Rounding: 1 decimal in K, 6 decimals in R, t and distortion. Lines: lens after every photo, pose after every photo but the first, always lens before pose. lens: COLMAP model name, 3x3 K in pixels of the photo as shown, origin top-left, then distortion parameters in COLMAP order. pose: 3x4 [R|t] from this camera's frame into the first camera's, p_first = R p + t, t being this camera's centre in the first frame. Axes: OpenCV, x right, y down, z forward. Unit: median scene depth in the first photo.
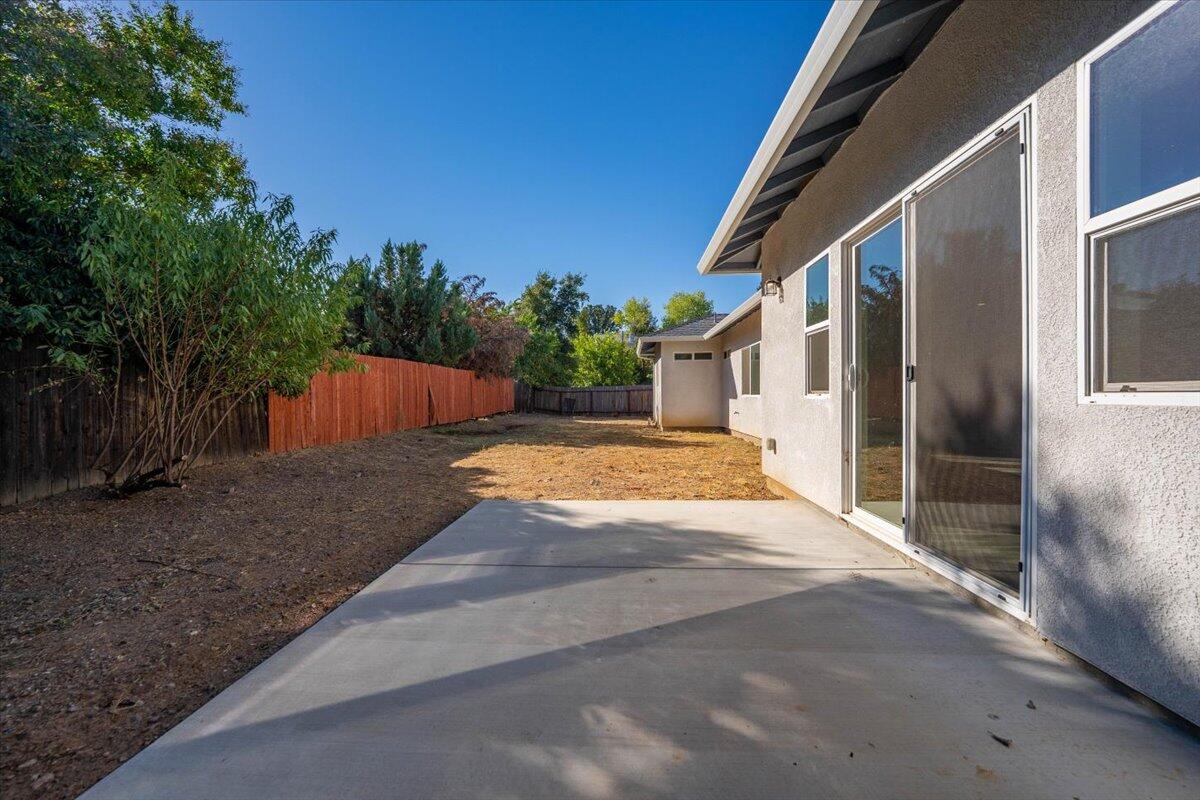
lens RADIAL K [[492.9, 0, 599.8], [0, 492.9, 402.1], [0, 0, 1]] dist [-0.016440, 0.001911]
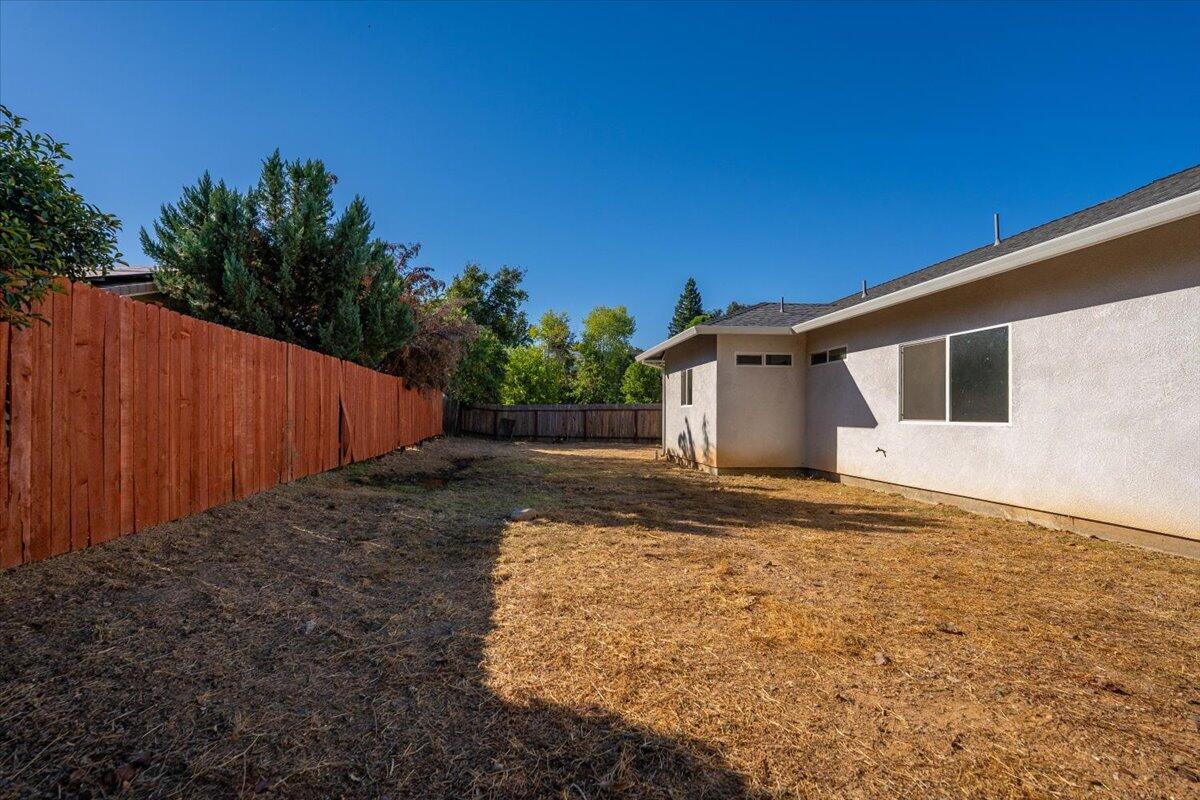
lens RADIAL K [[524.9, 0, 571.3], [0, 524.9, 401.2], [0, 0, 1]] dist [-0.001133, -0.000152]
pose [[0.992644, 0.016851, 0.119893, -0.151690], [-0.011975, 0.999076, -0.041275, -0.006170], [-0.120478, 0.039535, 0.991928, 0.354255]]
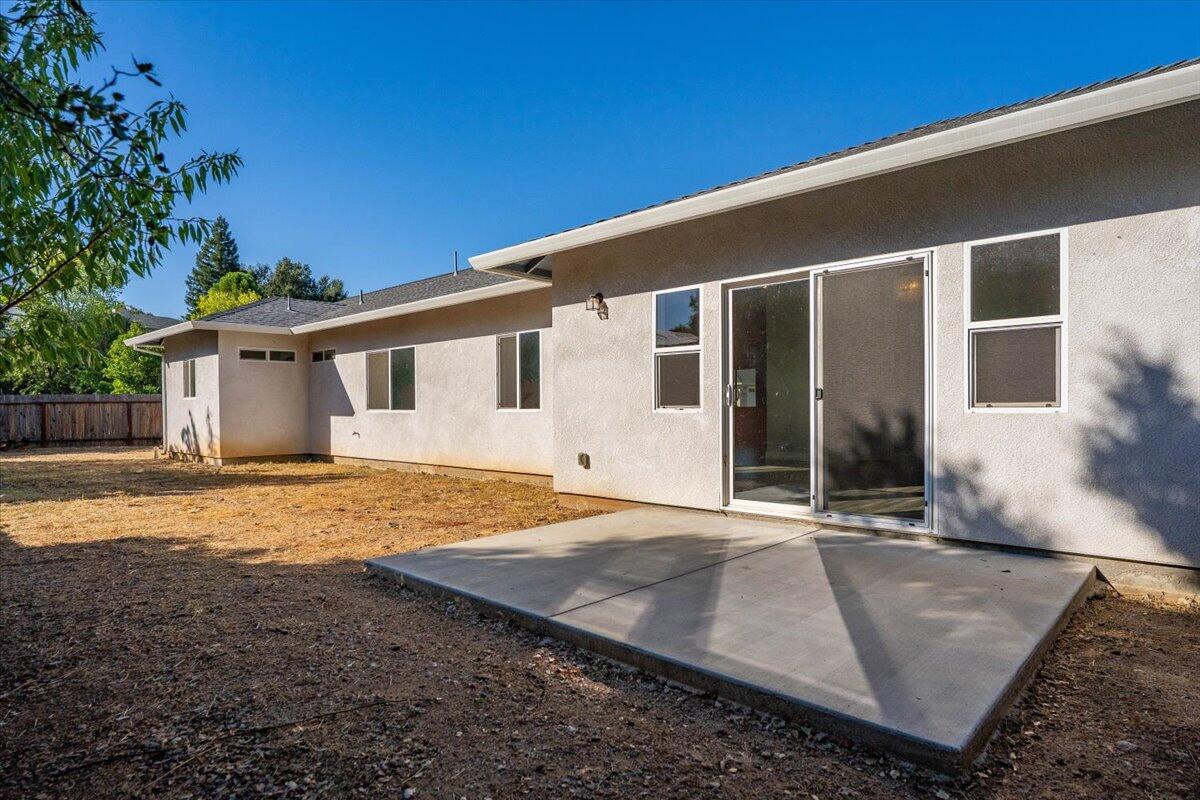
lens RADIAL K [[645.8, 0, 591.0], [0, 645.8, 417.5], [0, 0, 1]] dist [0.015342, -0.004146]
pose [[0.655369, -0.013901, 0.755181, -0.216613], [0.015382, 0.999869, 0.005057, -0.001693], [-0.755152, 0.008302, 0.655497, 0.043713]]
